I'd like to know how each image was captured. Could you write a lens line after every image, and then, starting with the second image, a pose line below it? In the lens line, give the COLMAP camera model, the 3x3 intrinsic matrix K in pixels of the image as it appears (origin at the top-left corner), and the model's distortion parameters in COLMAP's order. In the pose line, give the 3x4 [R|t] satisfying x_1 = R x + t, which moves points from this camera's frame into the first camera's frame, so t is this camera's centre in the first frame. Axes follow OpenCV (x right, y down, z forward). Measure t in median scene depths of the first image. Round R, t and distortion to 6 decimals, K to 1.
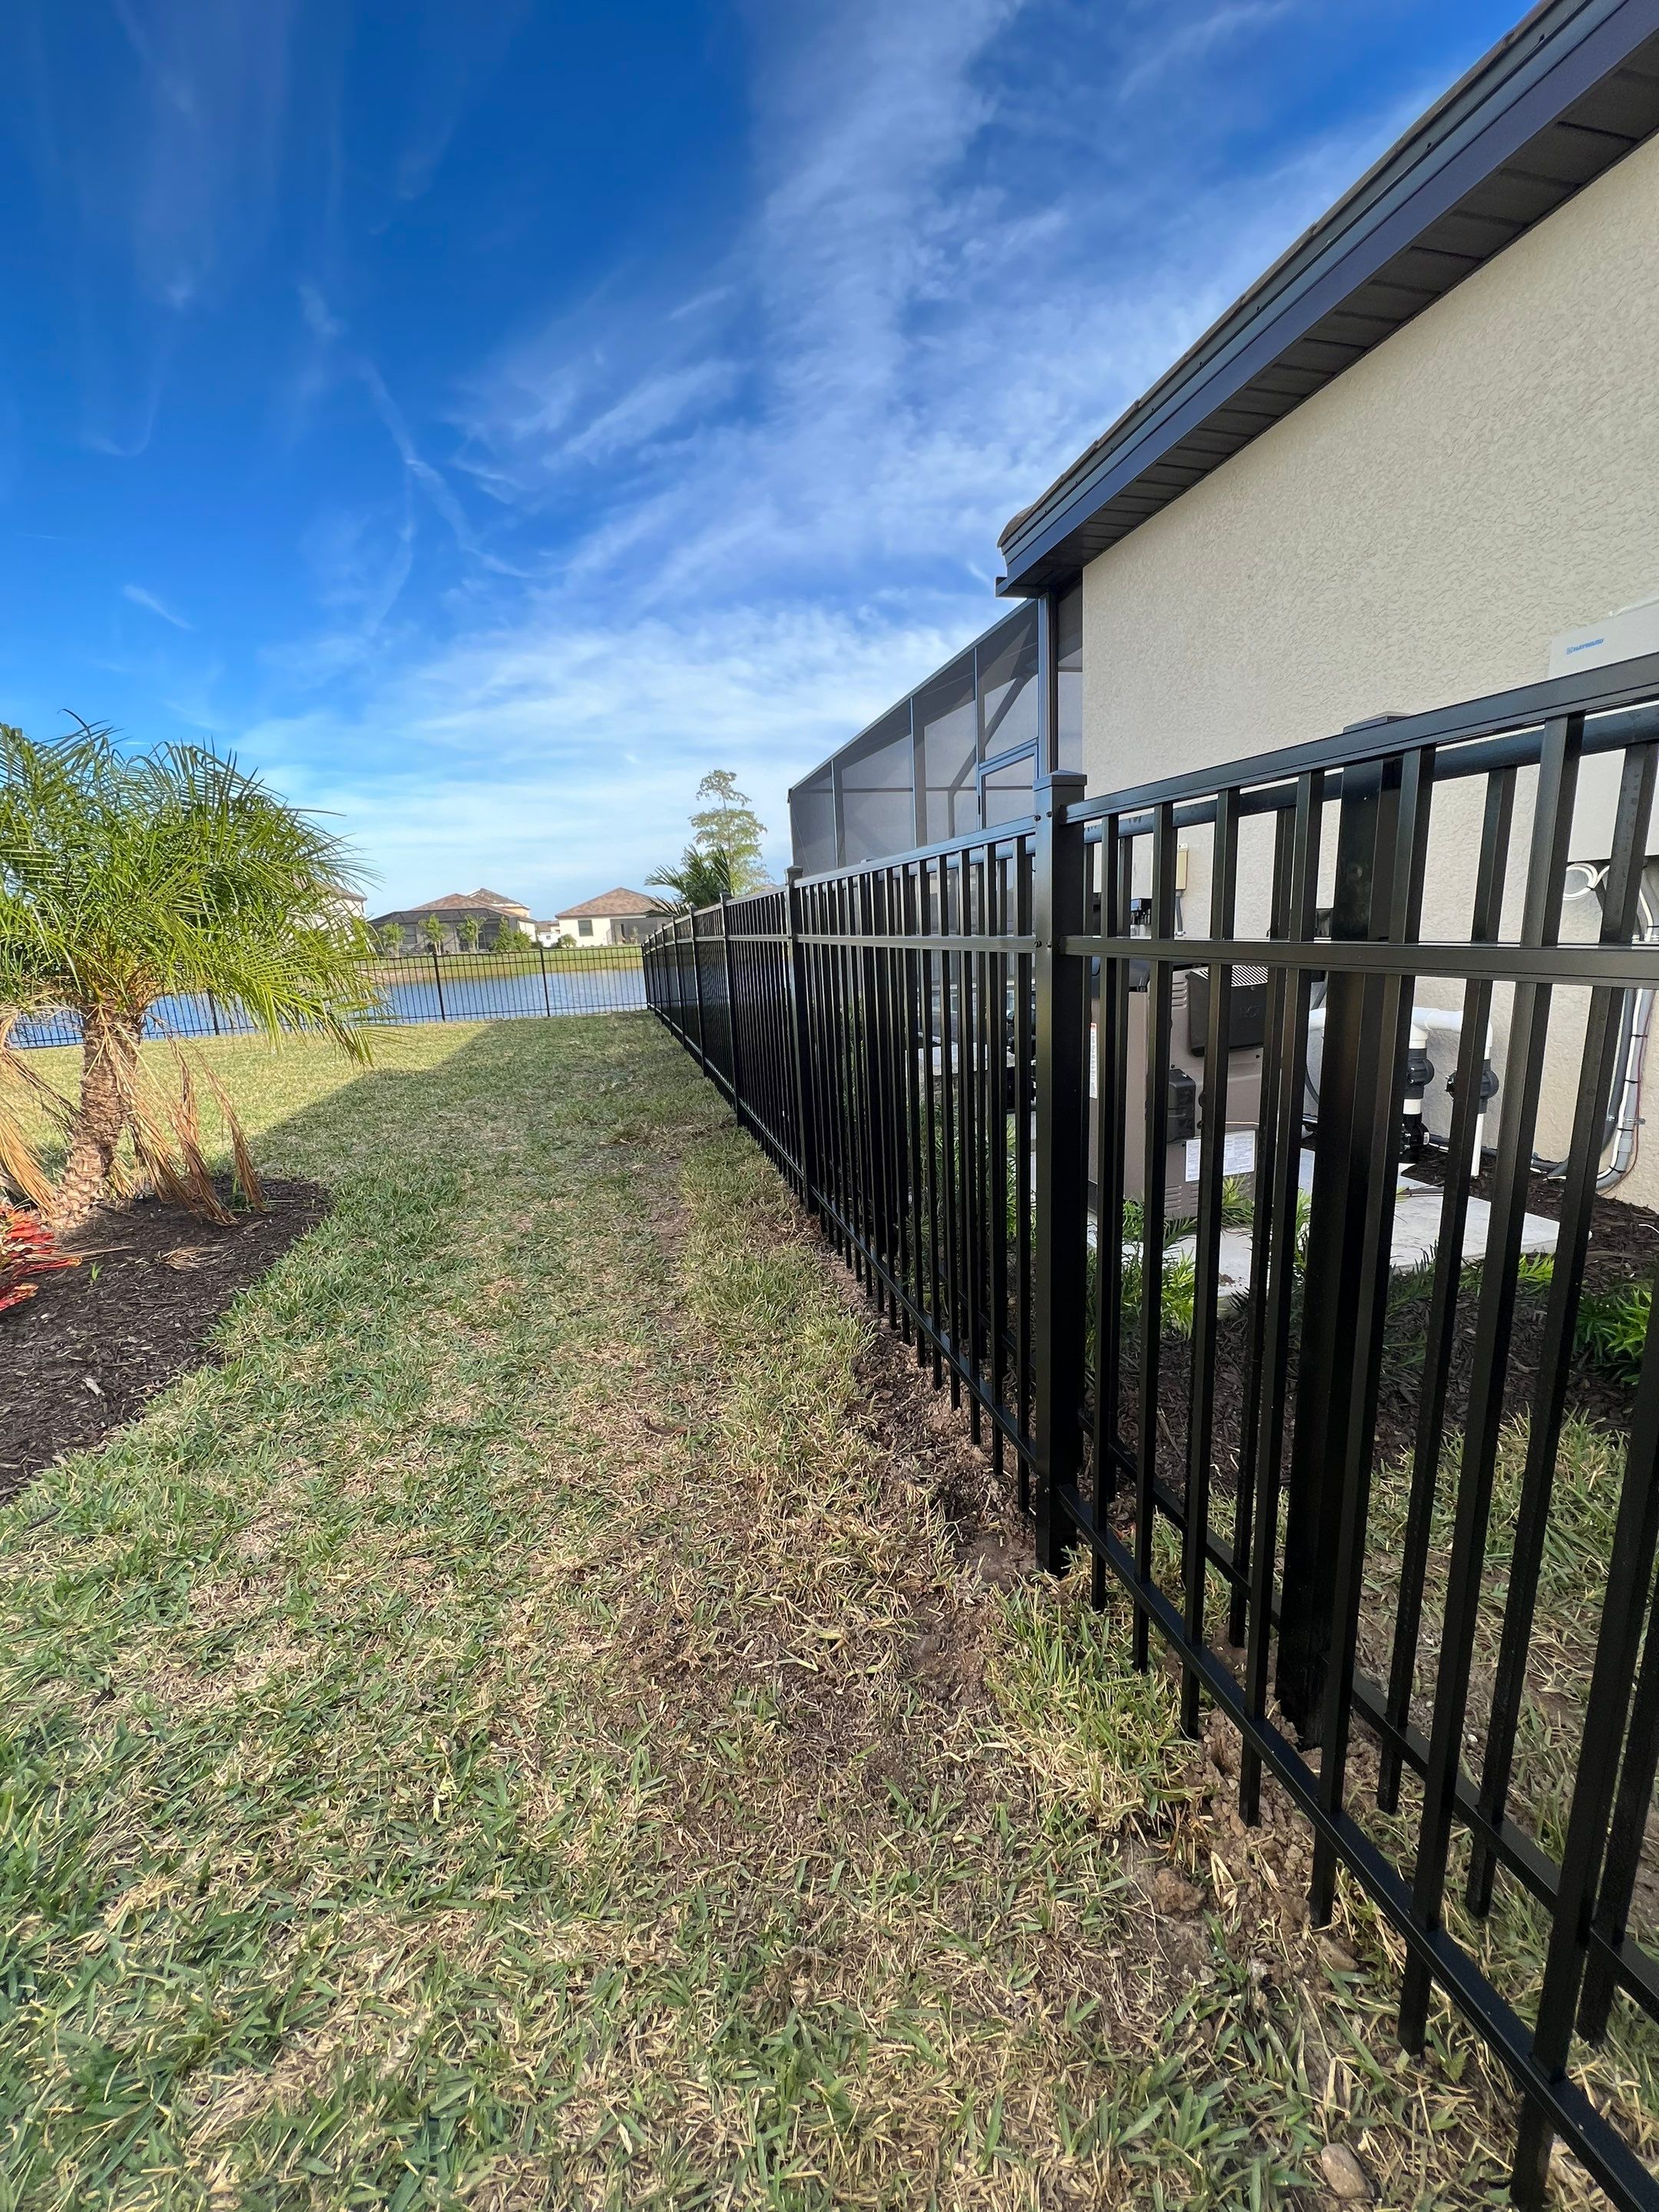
lens RADIAL K [[890.5, 0, 832.6], [0, 890.5, 1107.1], [0, 0, 1]] dist [0.004761, -0.000338]
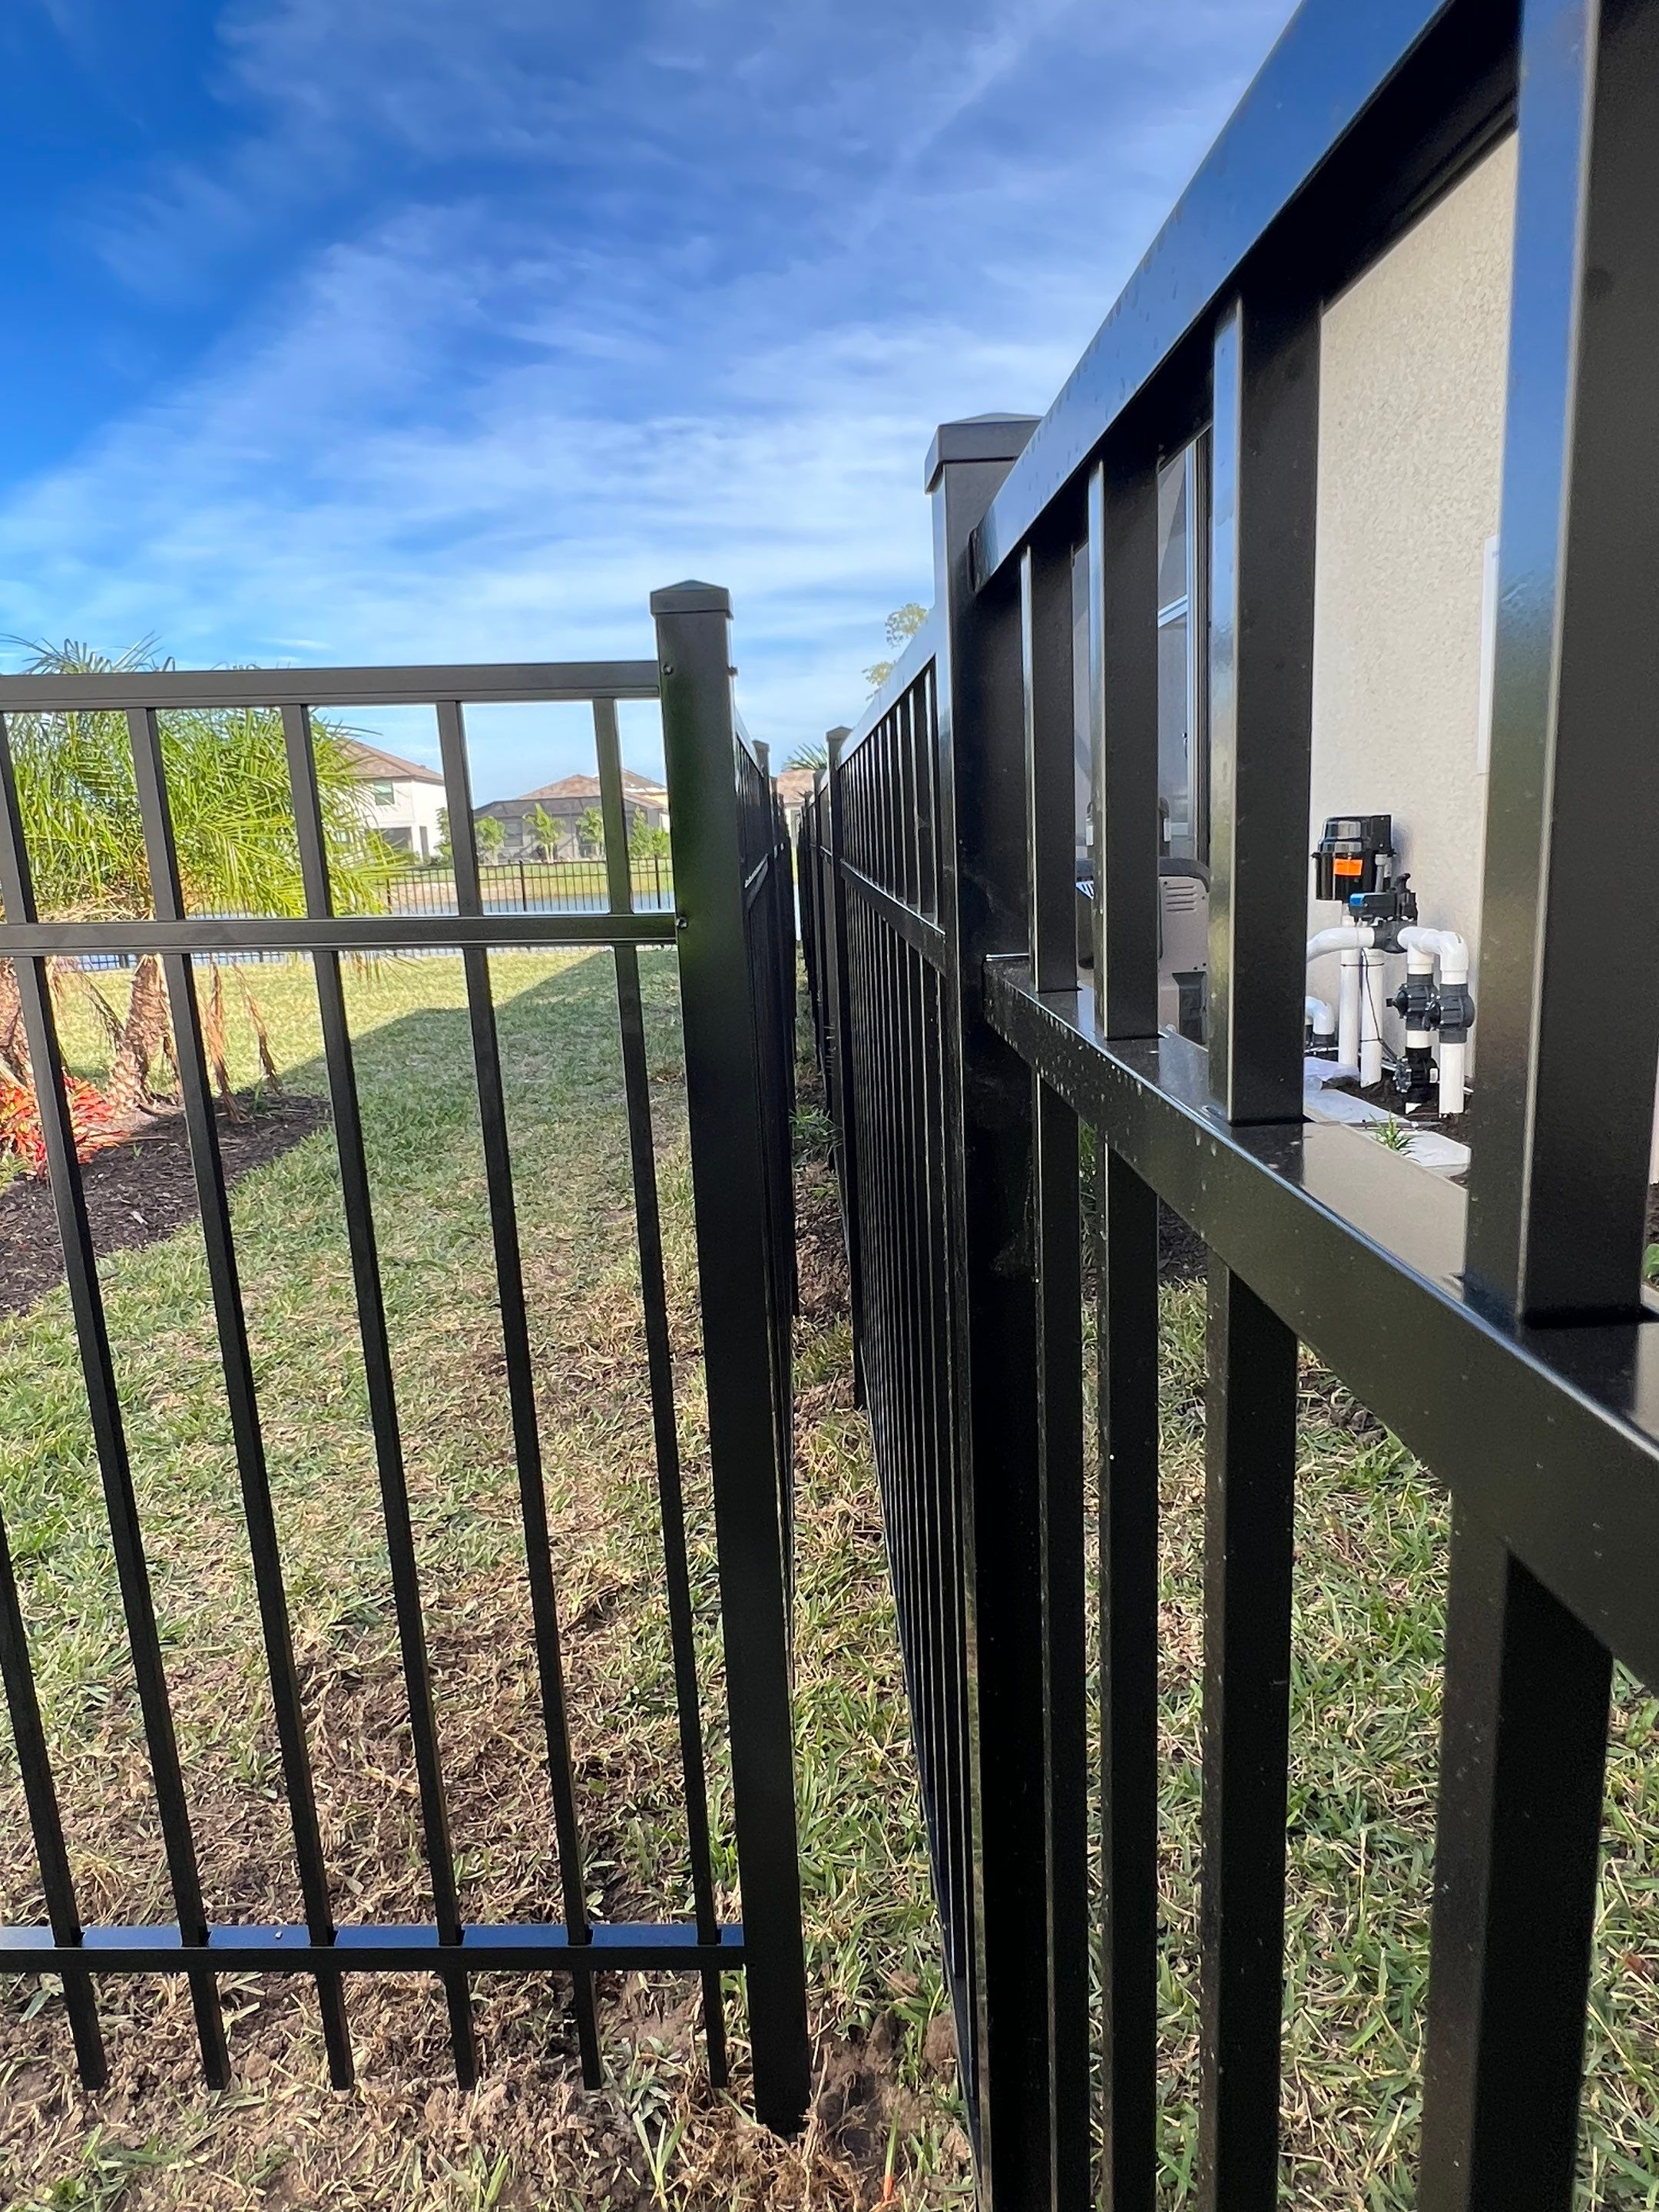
lens RADIAL K [[1414.7, 0, 825.1], [0, 1414.7, 1109.6], [0, 0, 1]] dist [-0.002594, -0.002427]
pose [[0.973607, 0.045522, -0.223644, 0.359930], [-0.045154, 0.998957, 0.006763, 0.079640], [0.223718, 0.003514, 0.974647, -0.474328]]
